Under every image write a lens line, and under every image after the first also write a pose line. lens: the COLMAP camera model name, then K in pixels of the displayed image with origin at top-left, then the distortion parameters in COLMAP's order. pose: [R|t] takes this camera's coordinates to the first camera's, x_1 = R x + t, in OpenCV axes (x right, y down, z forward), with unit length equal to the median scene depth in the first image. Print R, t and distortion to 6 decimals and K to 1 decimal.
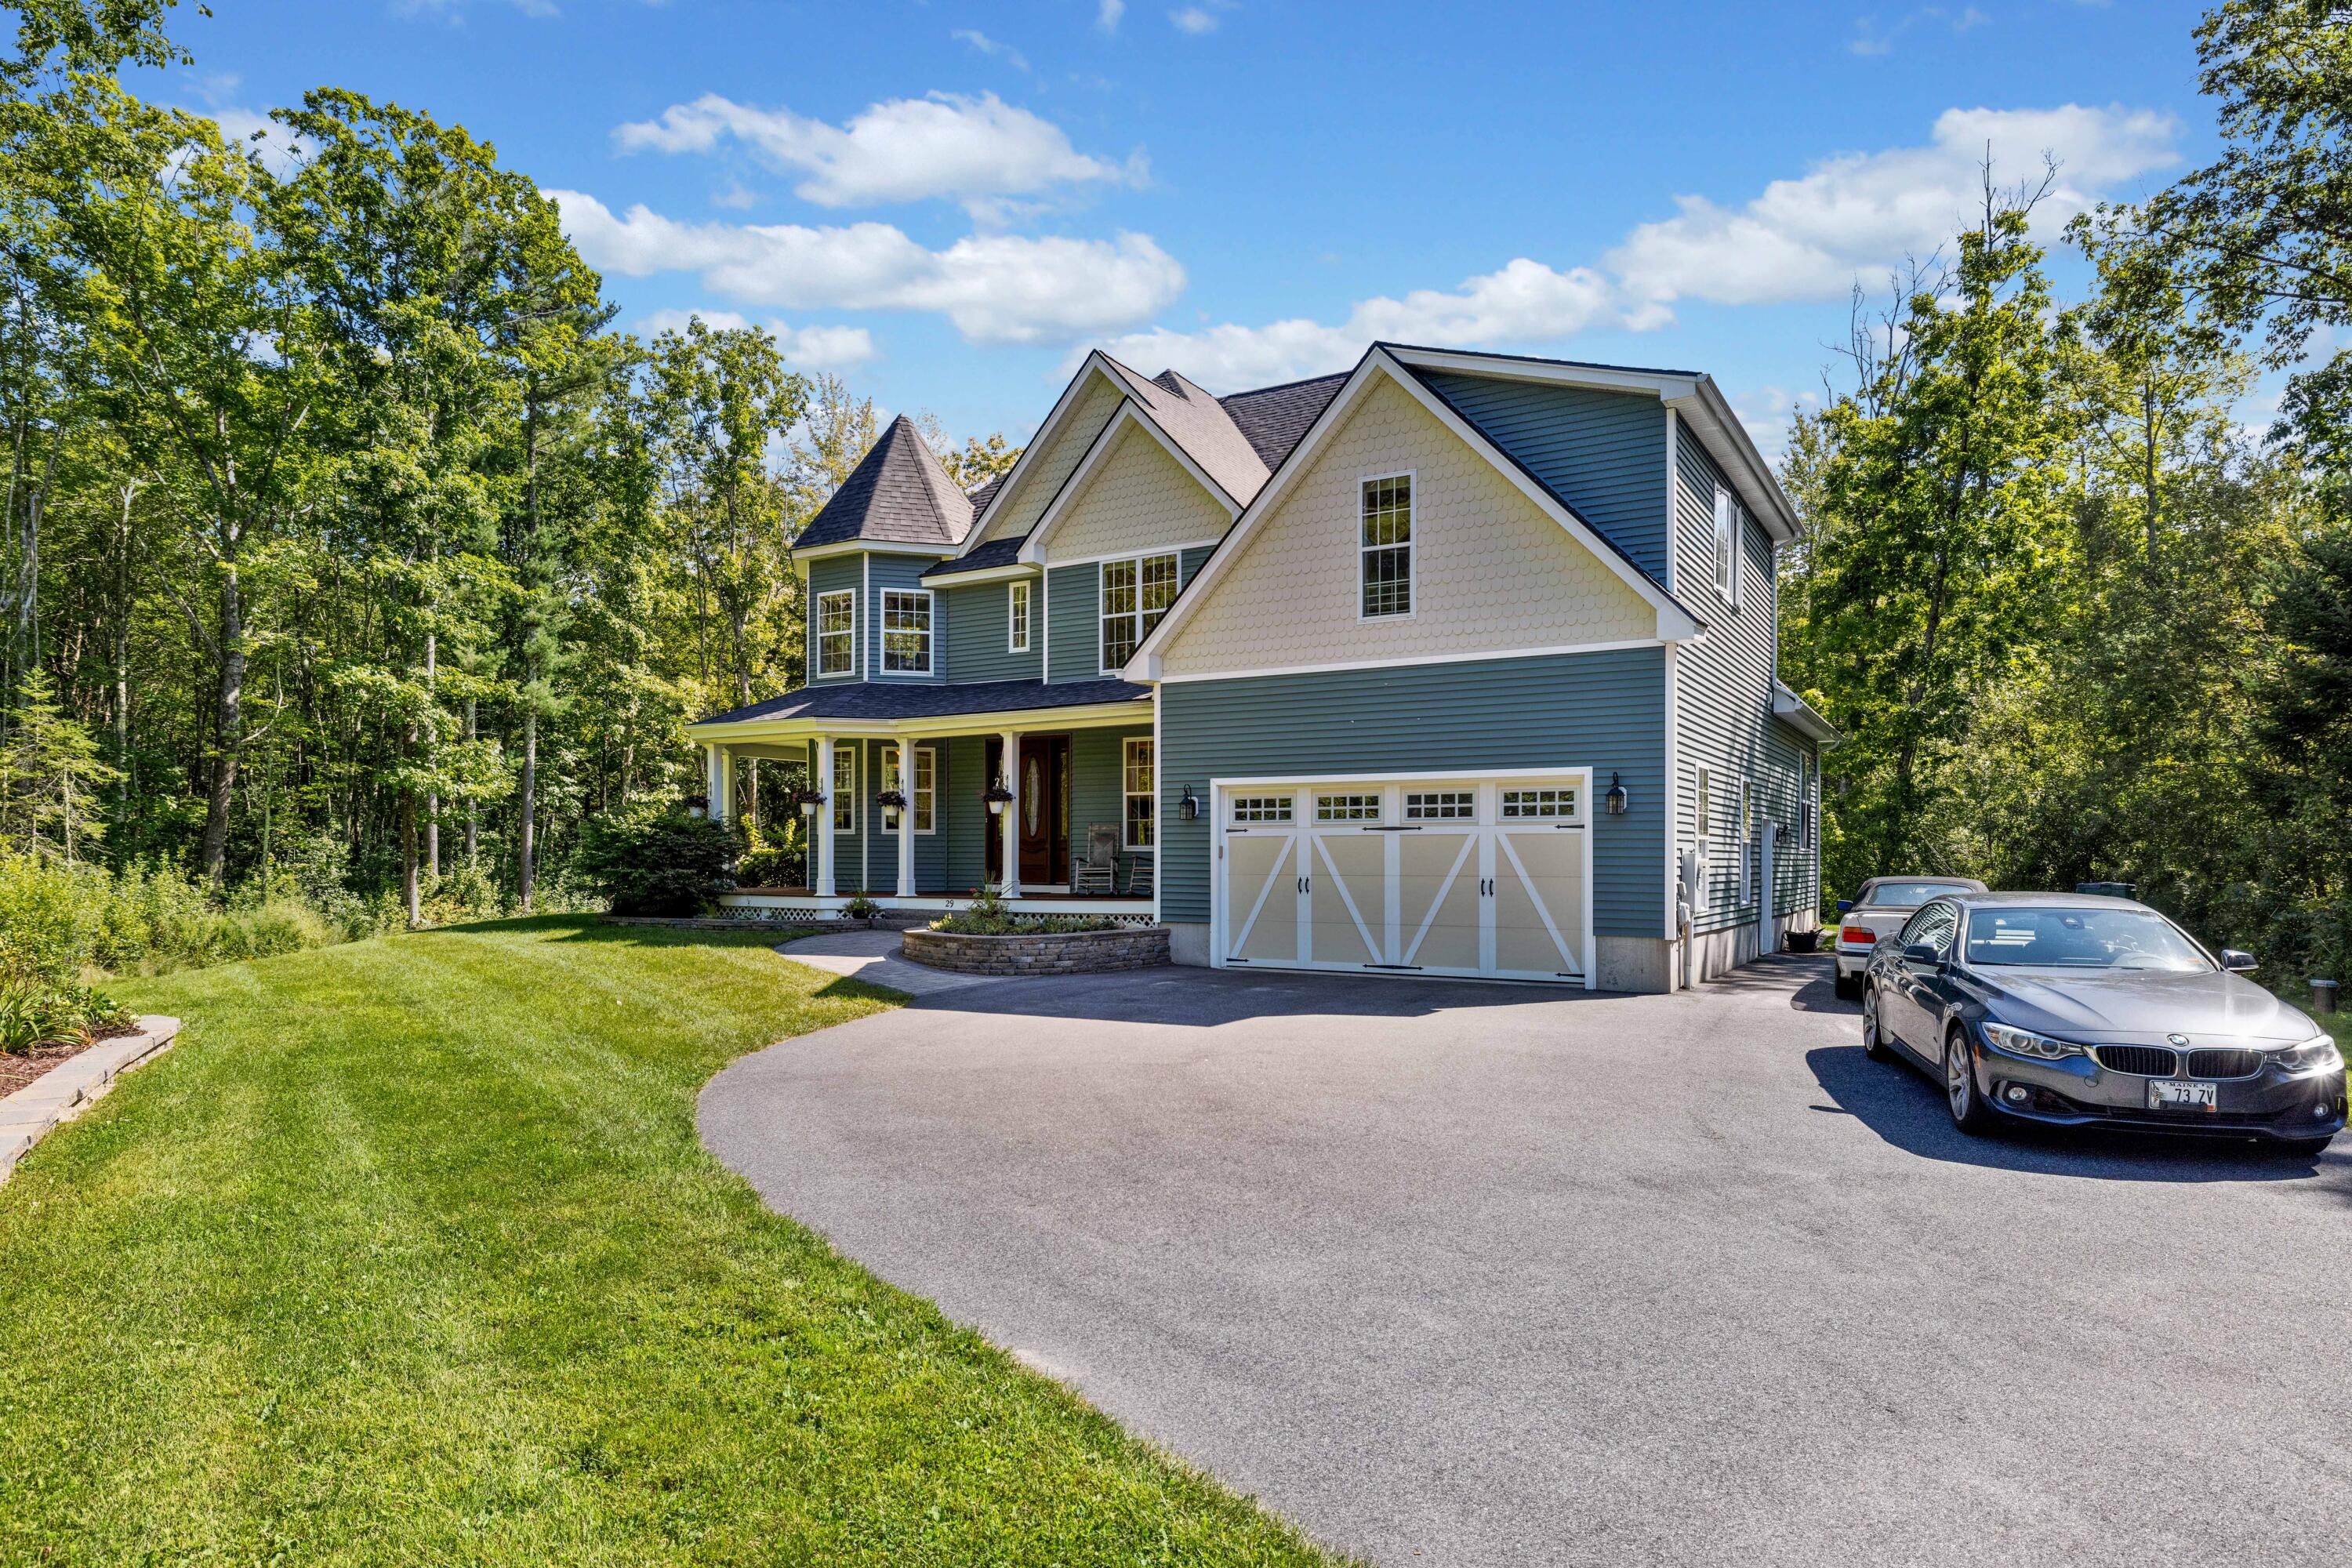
lens RADIAL K [[1366.8, 0, 1173.0], [0, 1366.8, 841.3], [0, 0, 1]] dist [0.000447, 0.000055]
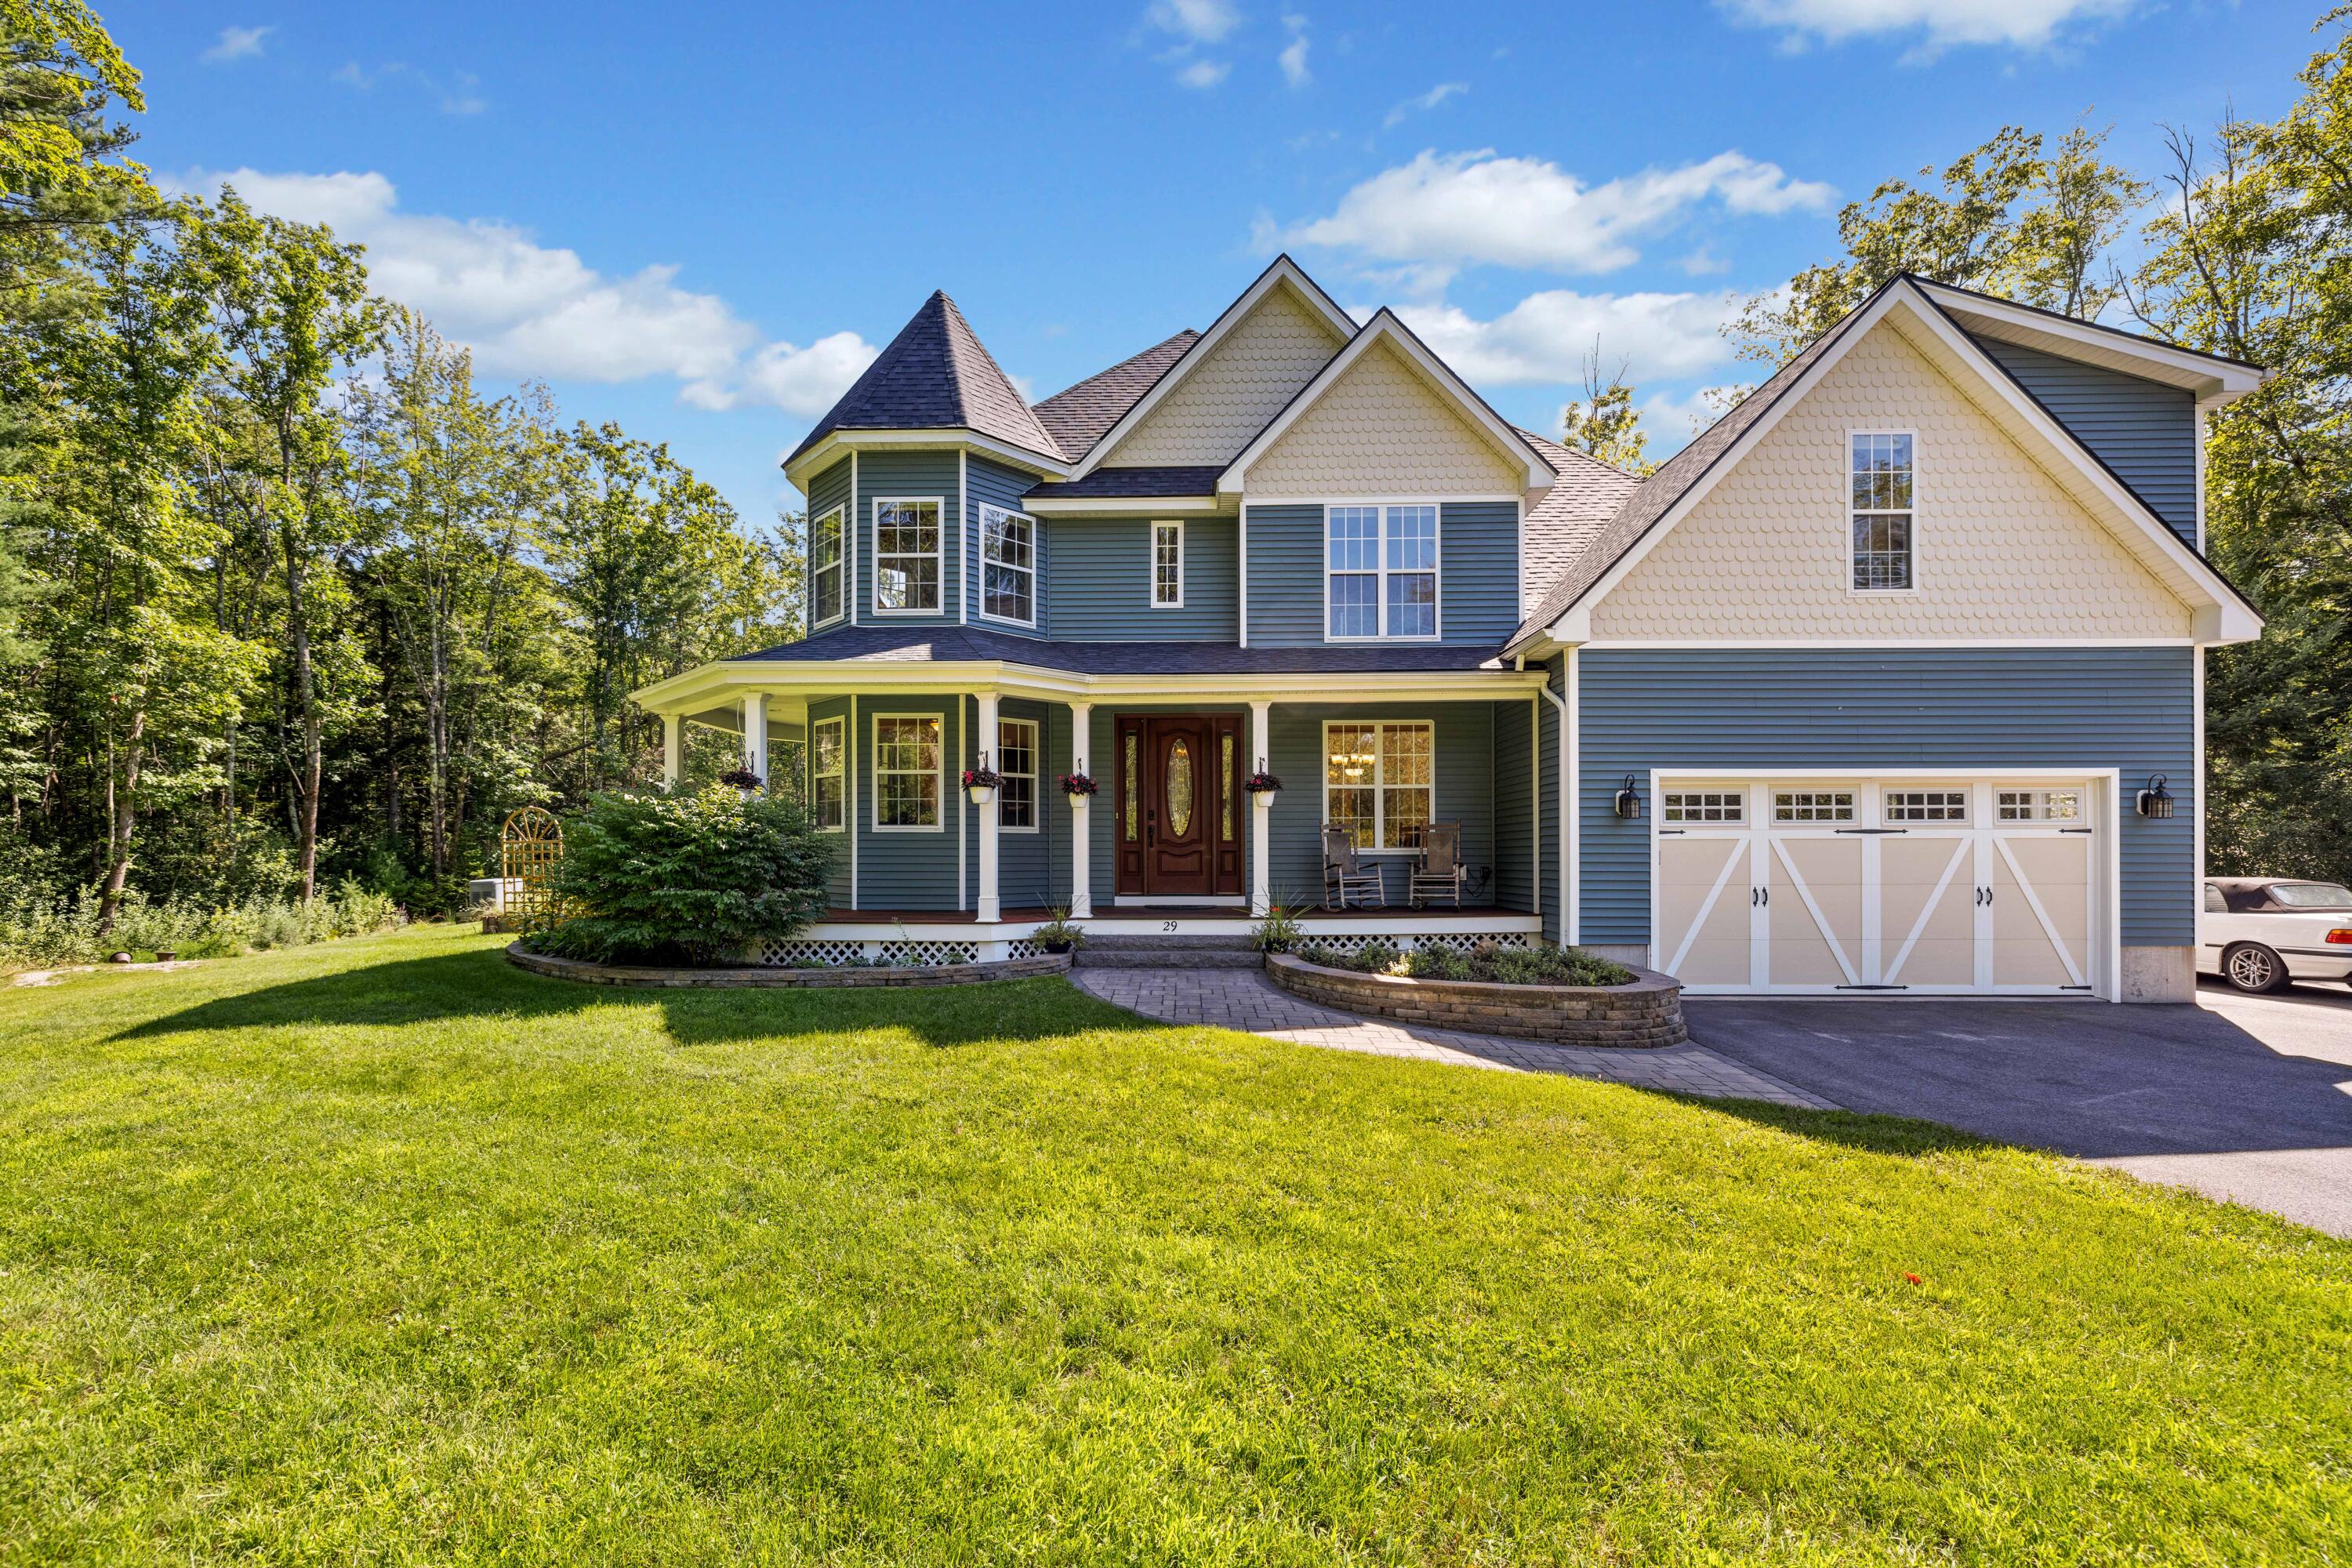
lens RADIAL K [[1026.0, 0, 1171.6], [0, 1026.0, 836.6], [0, 0, 1]] dist [0.000390, 0.000018]
pose [[0.865420, 0.005383, 0.501019, -0.435856], [-0.003959, 0.999985, -0.003905, -0.001170], [-0.501032, 0.001396, 0.865428, 0.500989]]
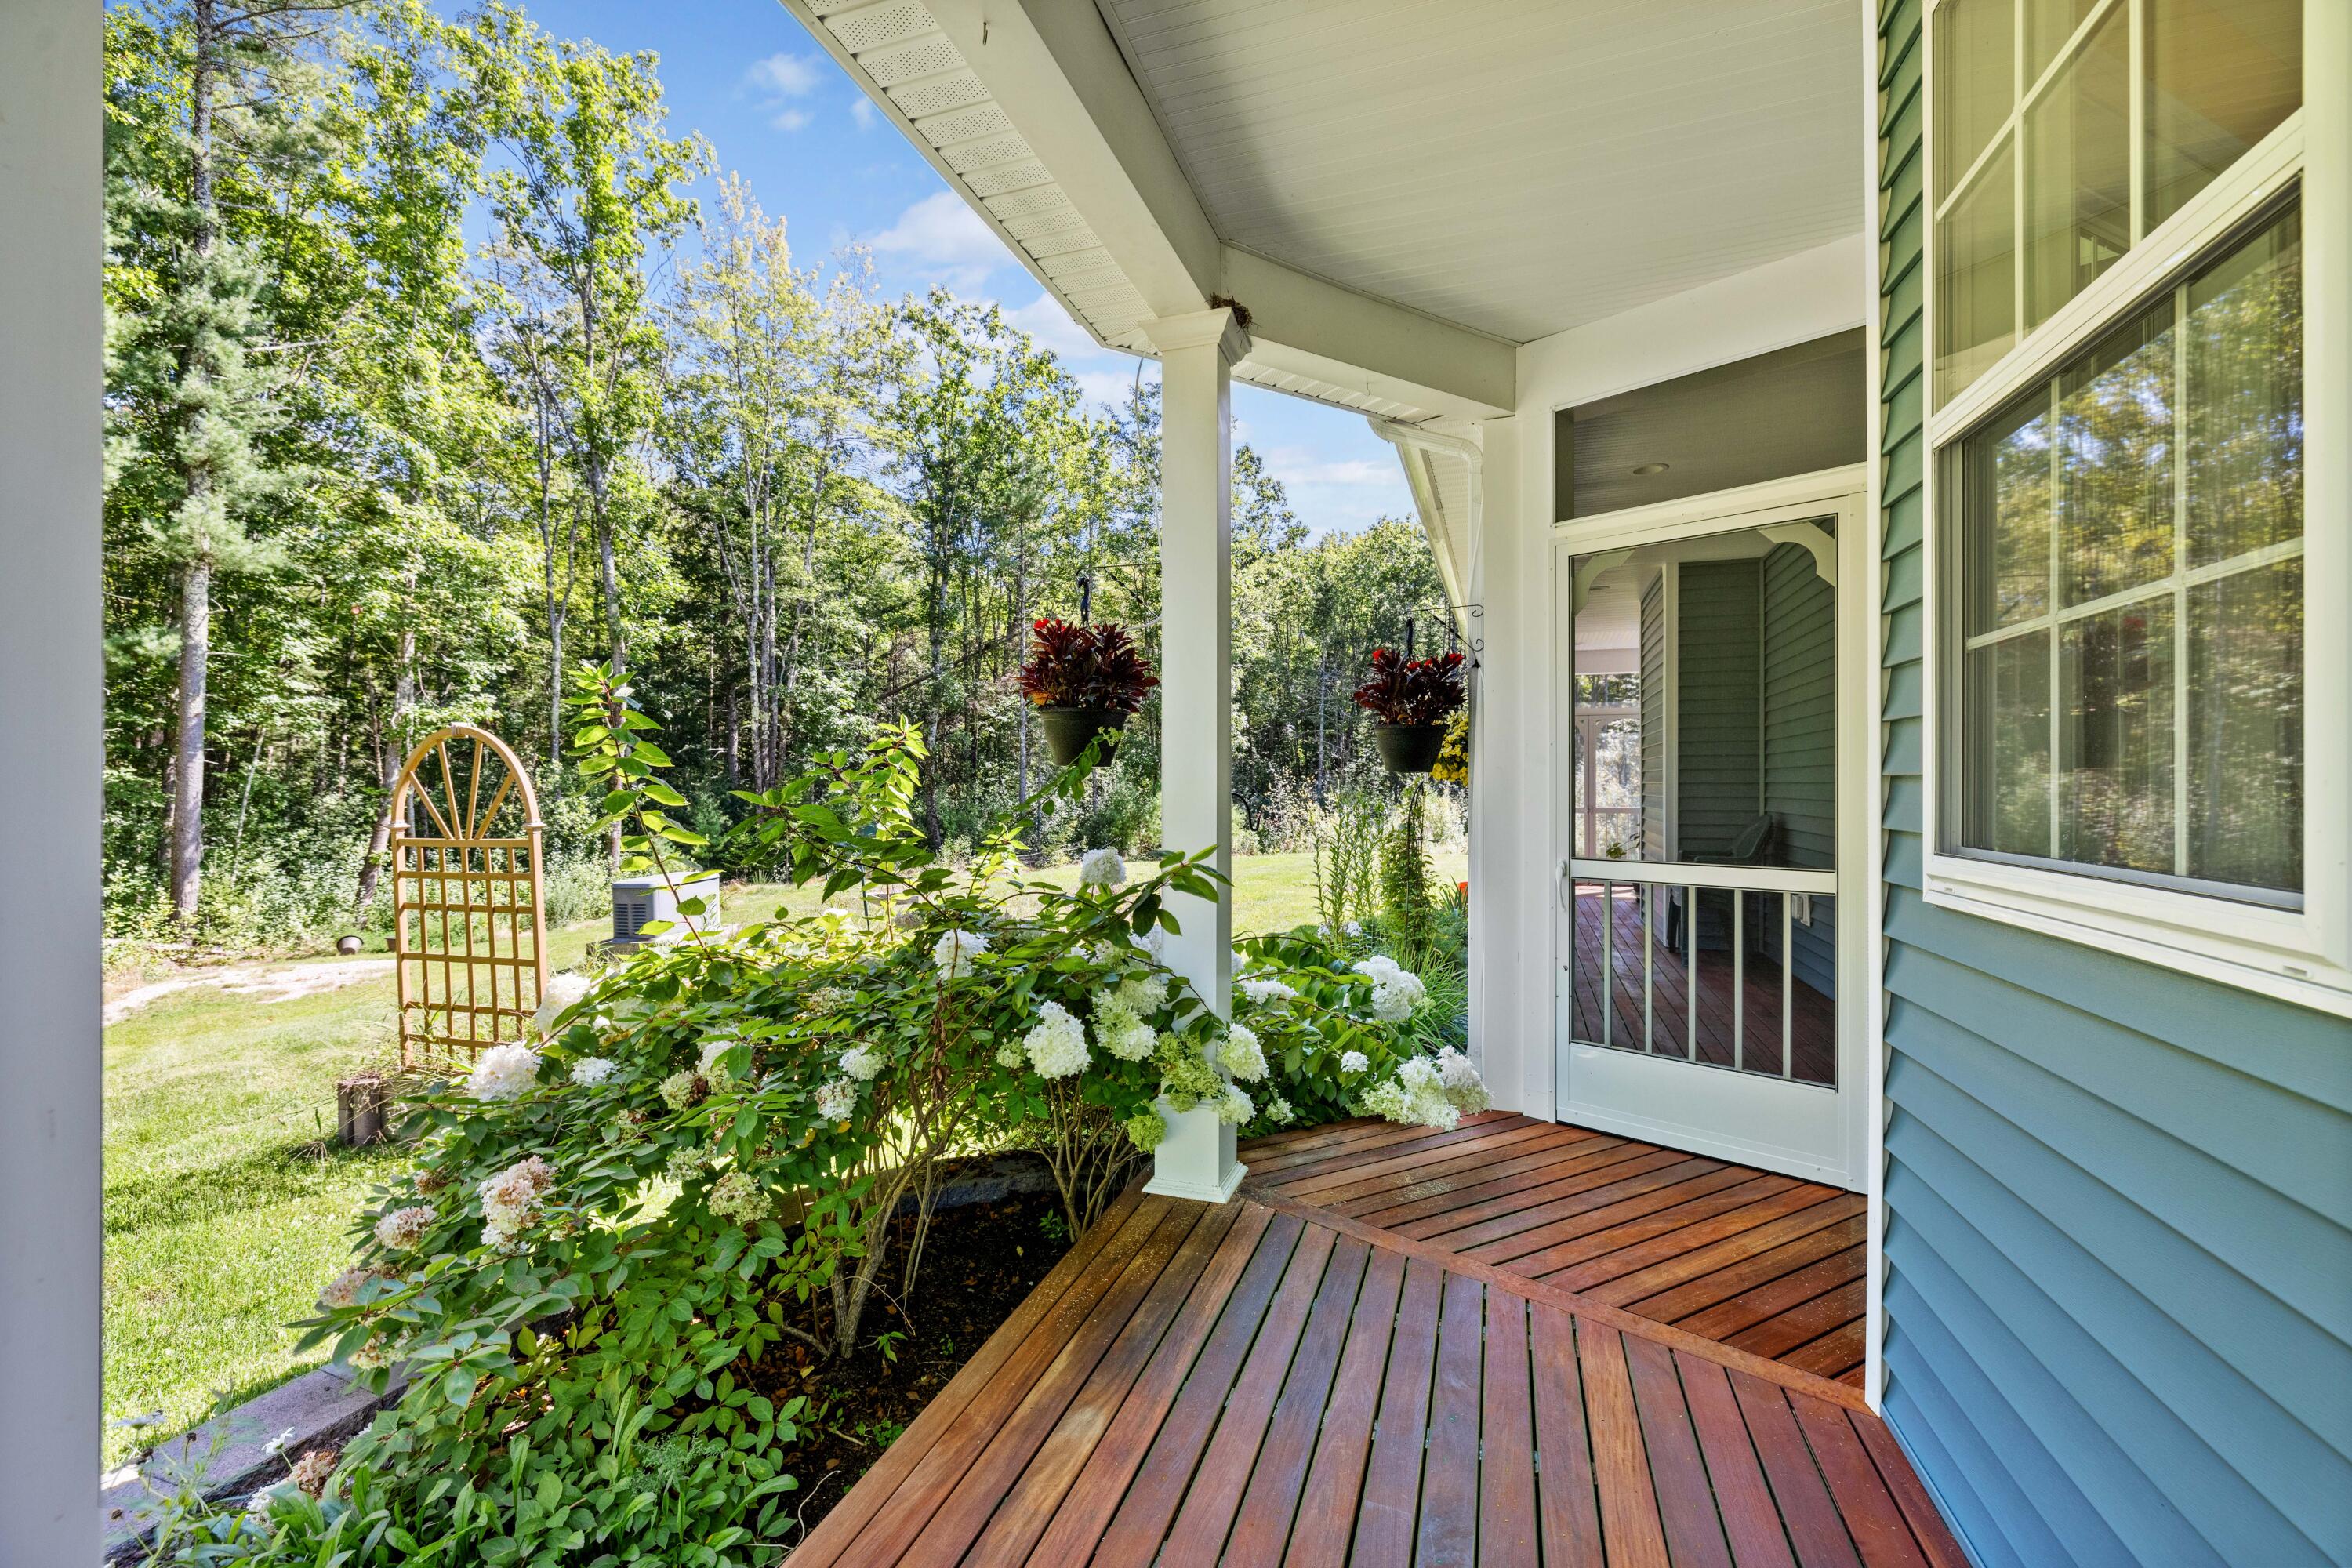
lens RADIAL K [[988.2, 0, 1162.1], [0, 988.2, 785.7], [0, 0, 1]] dist [-0.000159, -0.000016]
pose [[0.979115, -0.000720, 0.203307, -0.357782], [-0.000282, 0.999988, 0.004900, -0.004031], [-0.203308, -0.004855, 0.979103, 1.153524]]
